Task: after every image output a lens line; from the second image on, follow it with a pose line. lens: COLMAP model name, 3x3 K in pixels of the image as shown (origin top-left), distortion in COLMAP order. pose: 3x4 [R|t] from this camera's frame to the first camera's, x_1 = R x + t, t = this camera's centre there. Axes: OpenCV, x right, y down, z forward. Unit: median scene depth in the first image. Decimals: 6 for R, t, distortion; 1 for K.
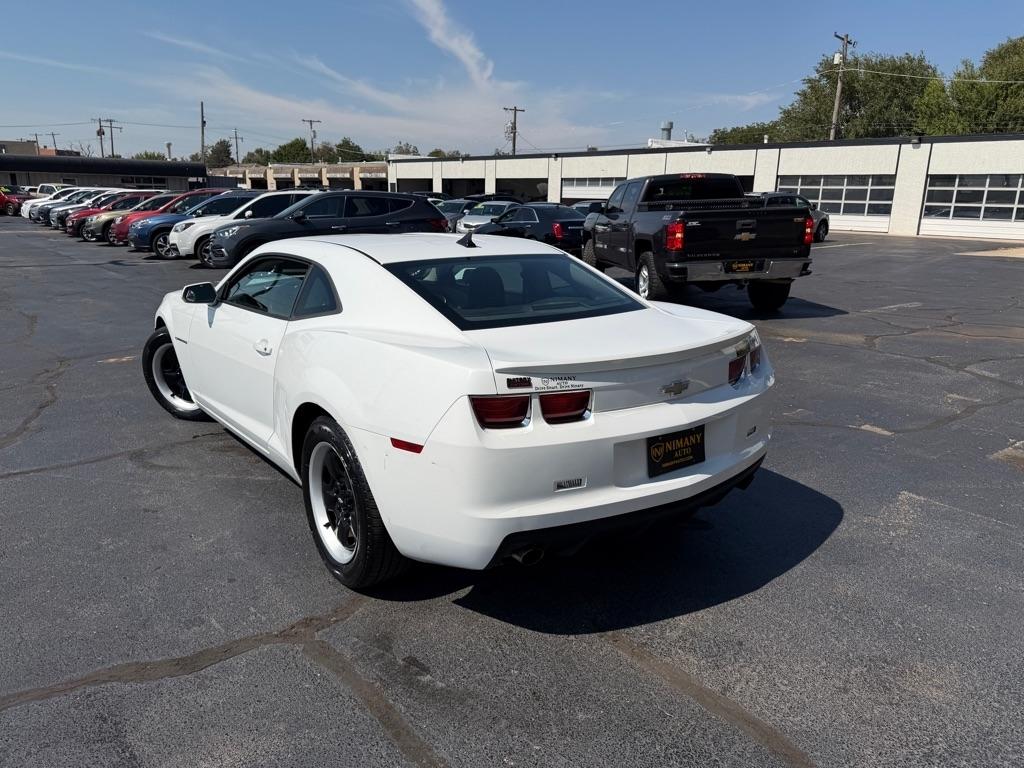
lens RADIAL K [[748.8, 0, 511.4], [0, 748.8, 375.4], [0, 0, 1]] dist [0.017651, -0.030589]
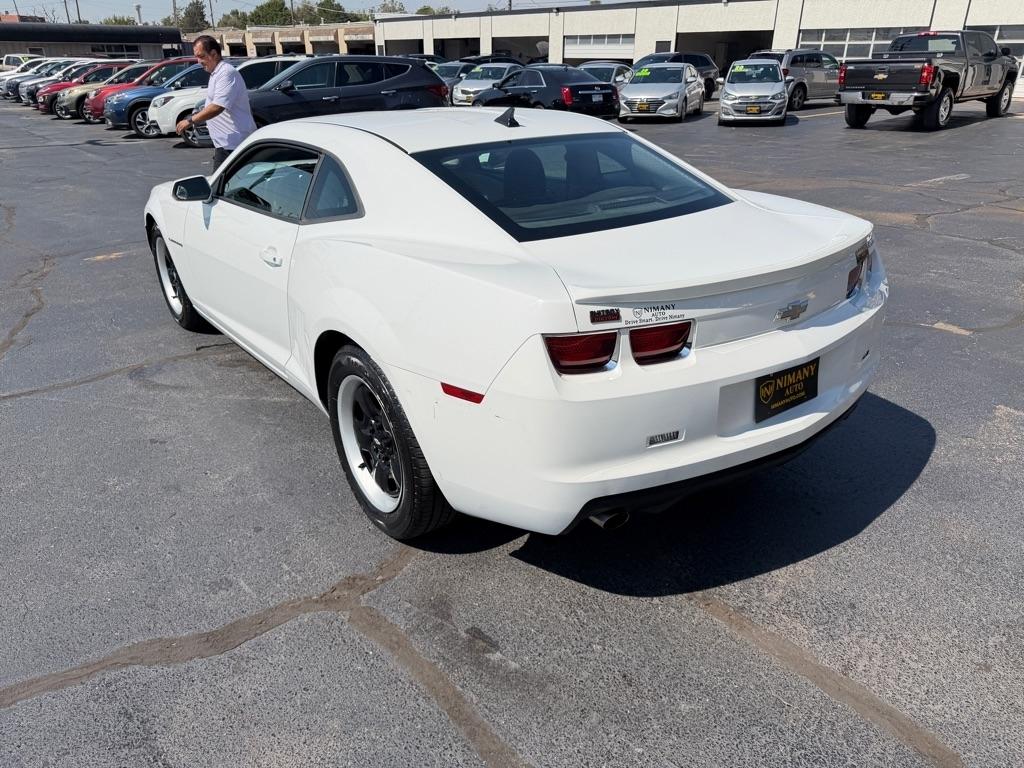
lens RADIAL K [[723.4, 0, 509.8], [0, 723.4, 384.9], [0, 0, 1]] dist [0.036005, -0.057637]
pose [[0.999770, -0.020781, 0.005390, -0.078220], [0.019405, 0.982127, 0.187215, -0.051345], [-0.009184, -0.187067, 0.982304, 0.190045]]
